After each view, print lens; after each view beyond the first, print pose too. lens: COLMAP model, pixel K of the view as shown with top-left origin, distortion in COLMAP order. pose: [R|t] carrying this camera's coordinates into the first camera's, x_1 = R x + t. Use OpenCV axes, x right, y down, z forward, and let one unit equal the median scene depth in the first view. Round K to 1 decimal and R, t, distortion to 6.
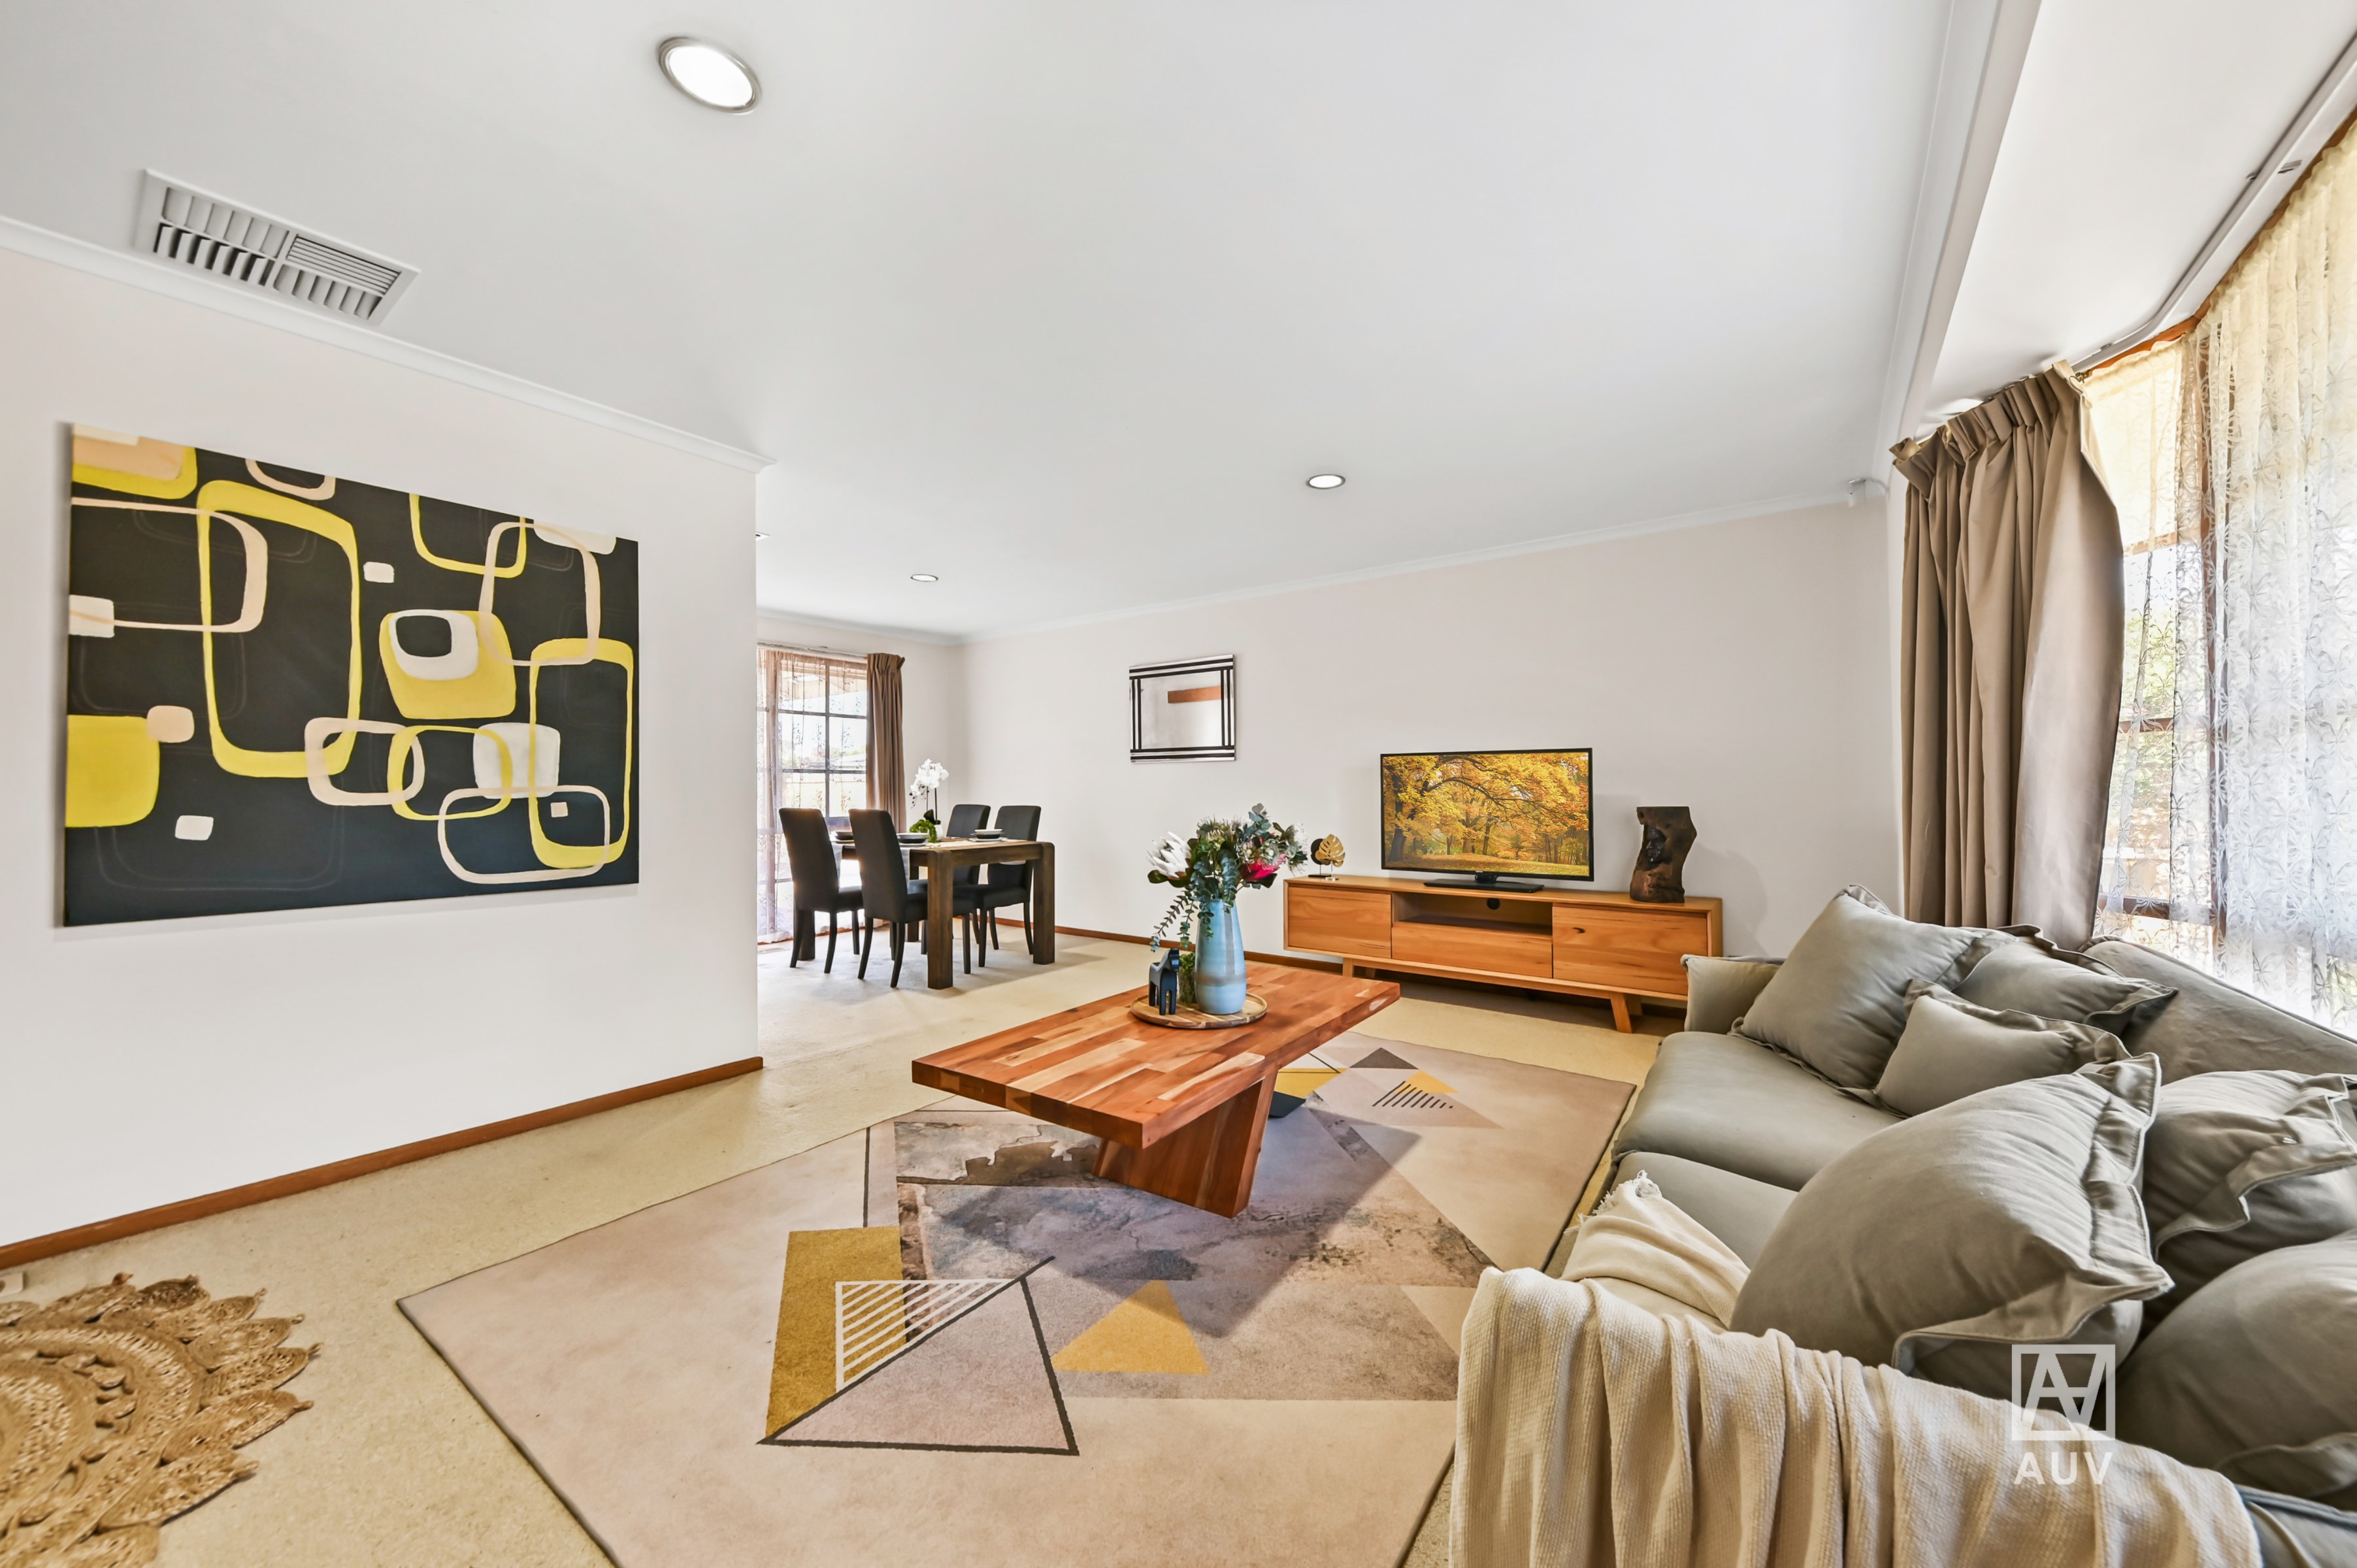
lens RADIAL K [[845.3, 0, 1184.9], [0, 845.3, 787.9], [0, 0, 1]] dist [0.002441, 0.000007]
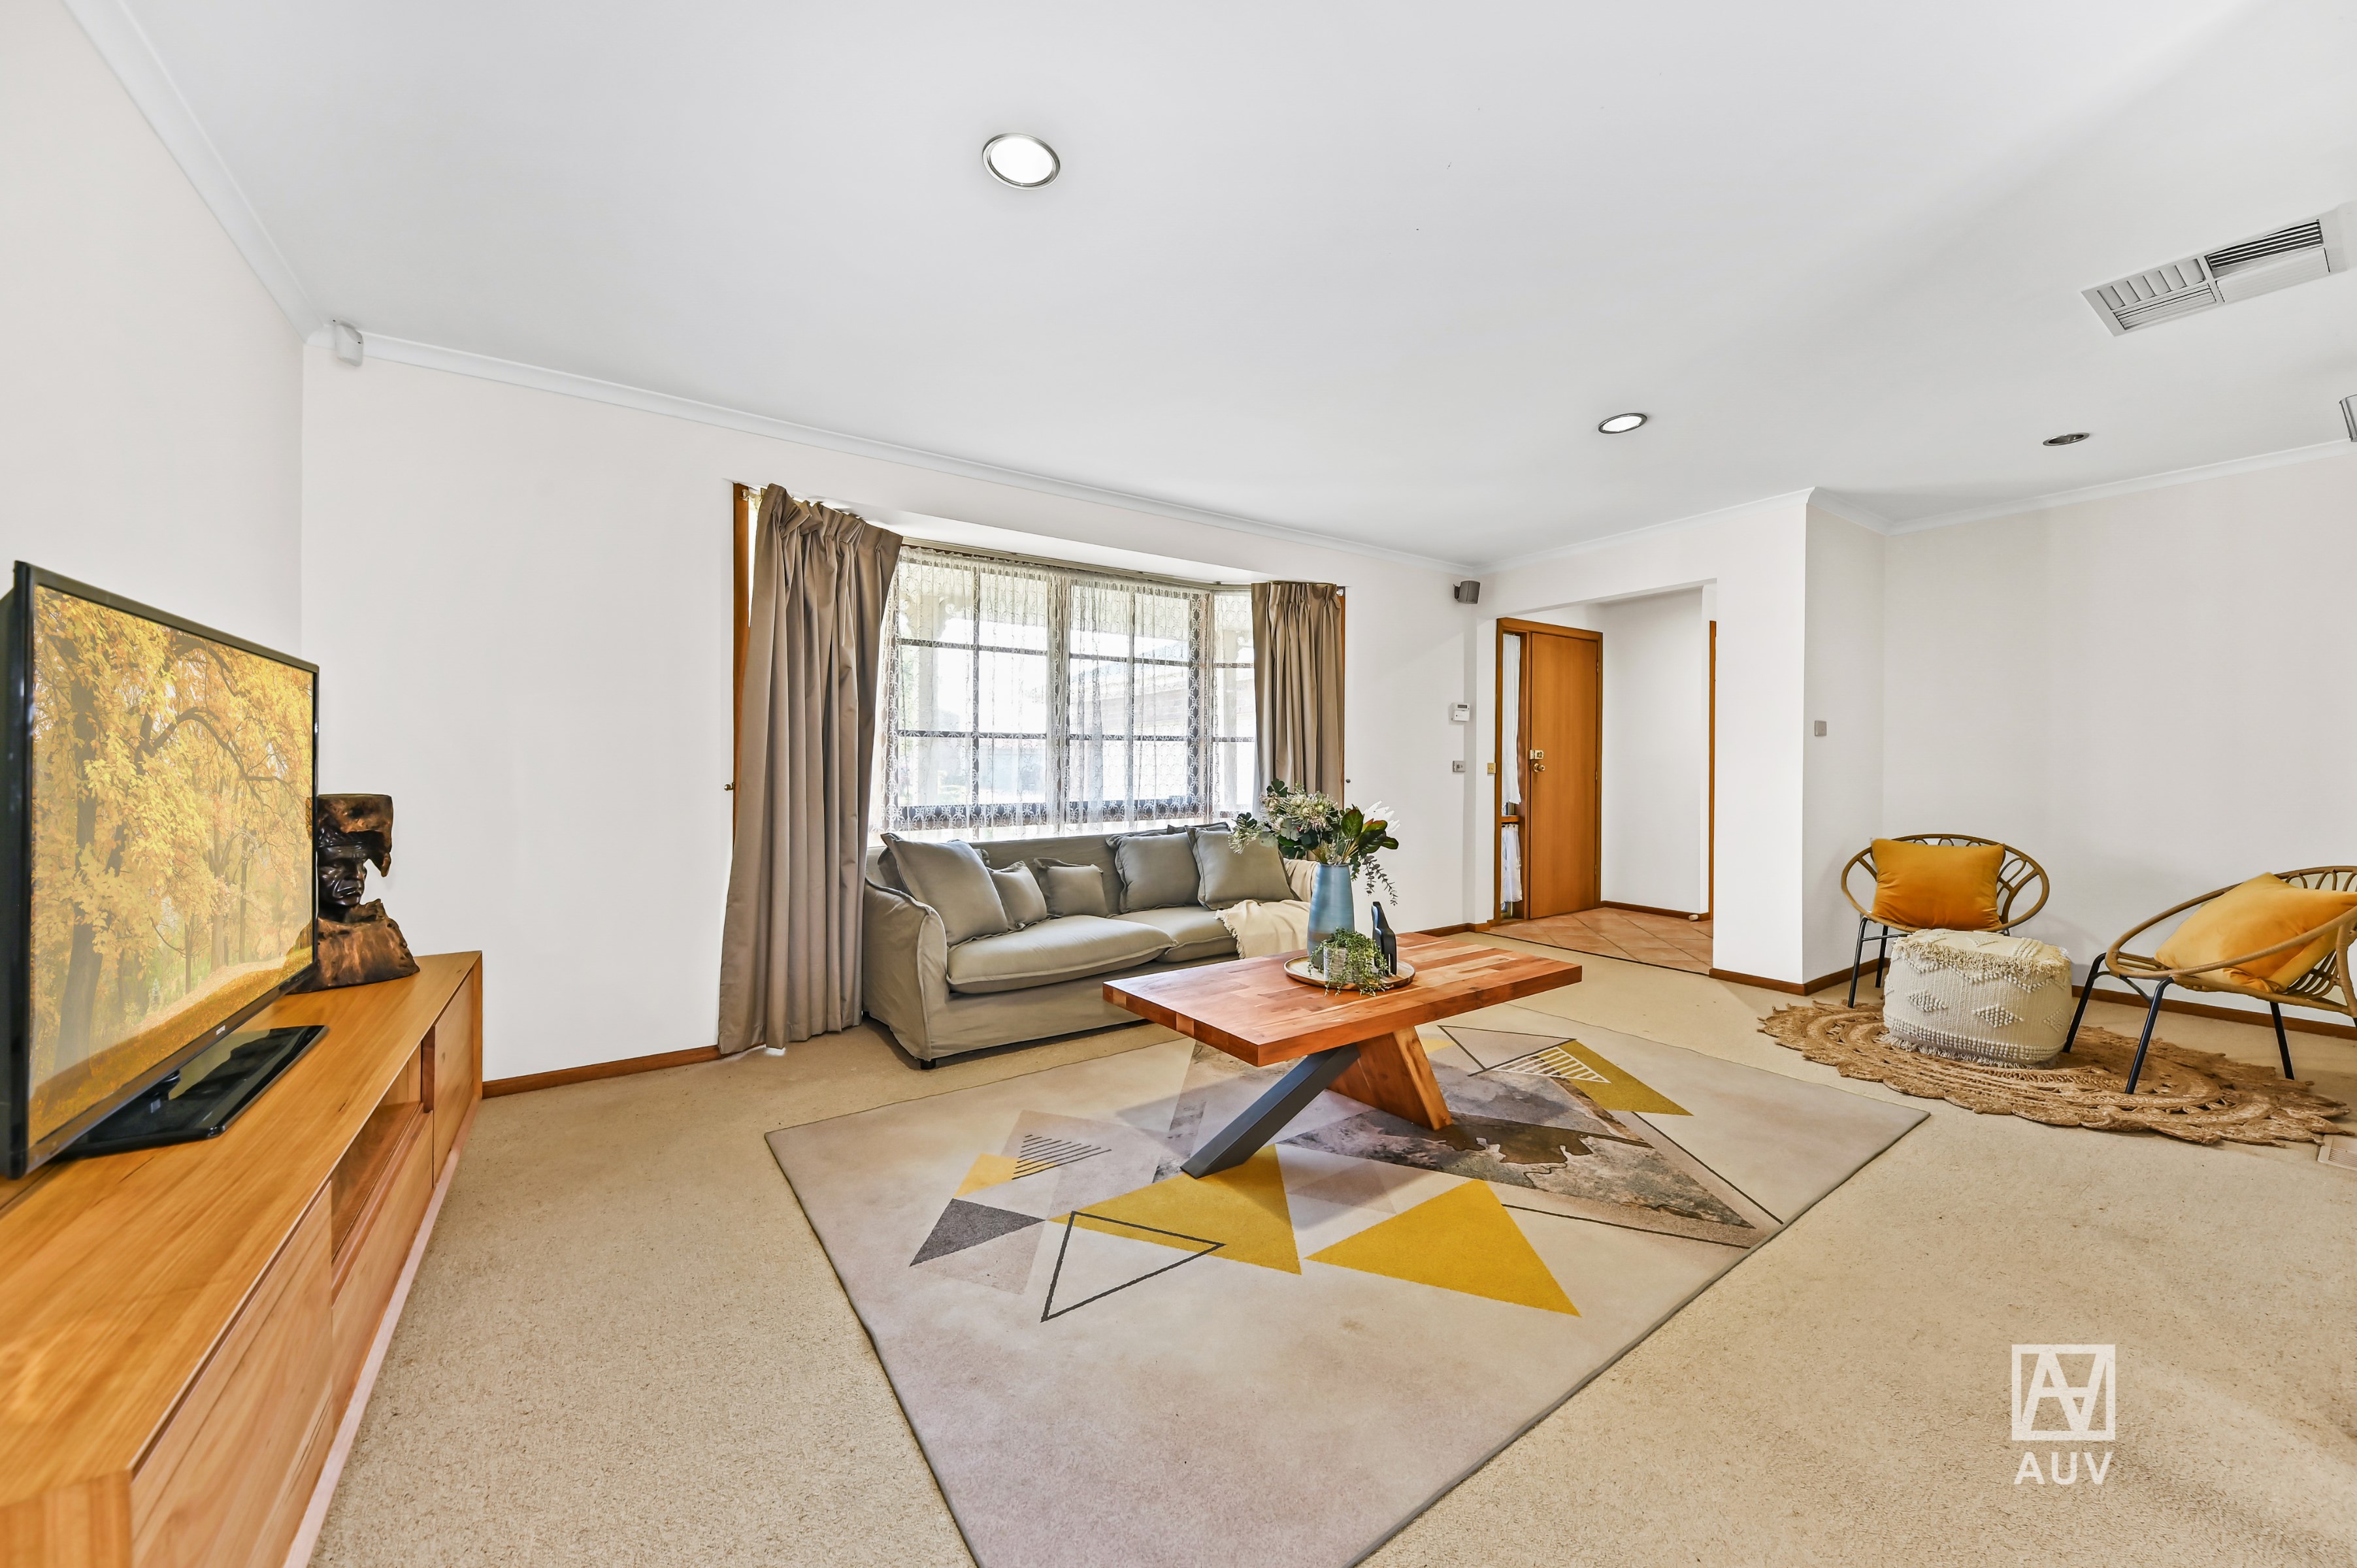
lens RADIAL K [[845.3, 0, 1180.2], [0, 845.3, 775.7], [0, 0, 1]] dist [0.002441, 0.000007]
pose [[-0.942519, -0.003038, 0.334140, -0.136020], [-0.003445, 0.999994, -0.000626, 0.012717], [-0.334136, -0.001741, -0.942523, 2.055228]]
